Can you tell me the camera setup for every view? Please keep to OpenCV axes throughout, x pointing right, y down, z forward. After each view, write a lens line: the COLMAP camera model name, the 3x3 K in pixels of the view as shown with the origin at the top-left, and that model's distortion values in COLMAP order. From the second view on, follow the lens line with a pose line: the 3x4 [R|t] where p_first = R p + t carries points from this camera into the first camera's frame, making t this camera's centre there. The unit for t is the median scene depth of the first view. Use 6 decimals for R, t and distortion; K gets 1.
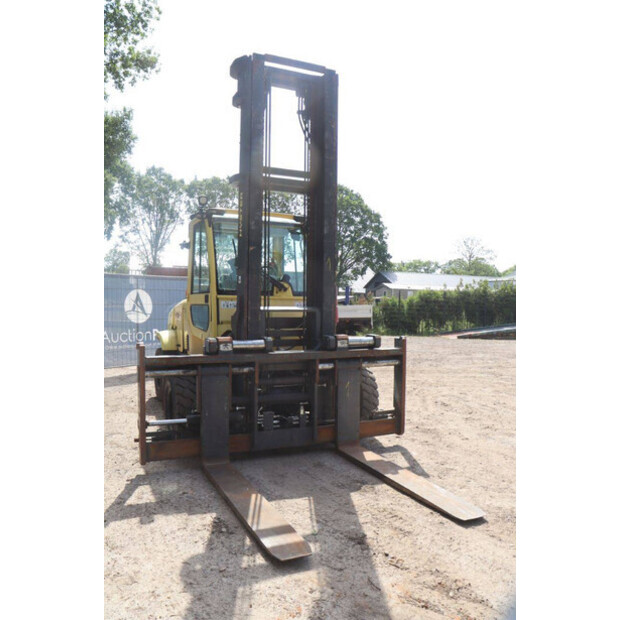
lens RADIAL K [[502.1, 0, 305.1], [0, 502.1, 305.6], [0, 0, 1]] dist [-0.149399, 0.106781]
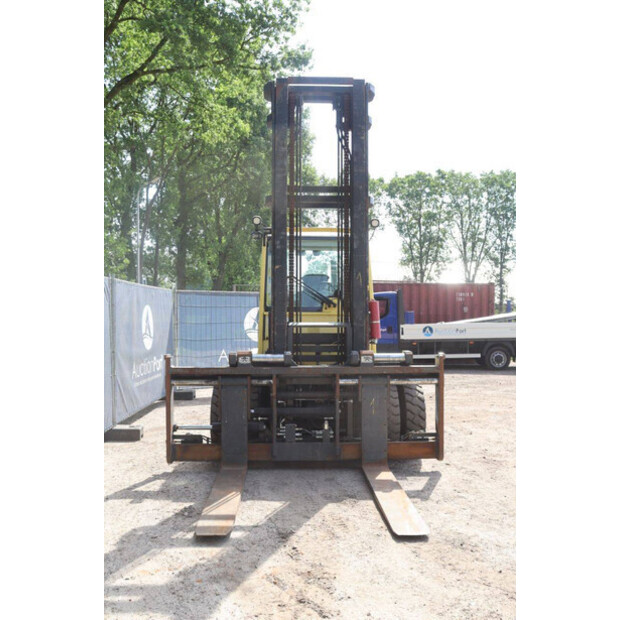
lens RADIAL K [[602.4, 0, 311.6], [0, 602.4, 310.4], [0, 0, 1]] dist [-0.054276, 0.000000]
pose [[0.927813, -0.016171, -0.372695, 0.437694], [0.007234, 0.999652, -0.025365, 0.009092], [0.372976, 0.020837, 0.927607, -0.147363]]
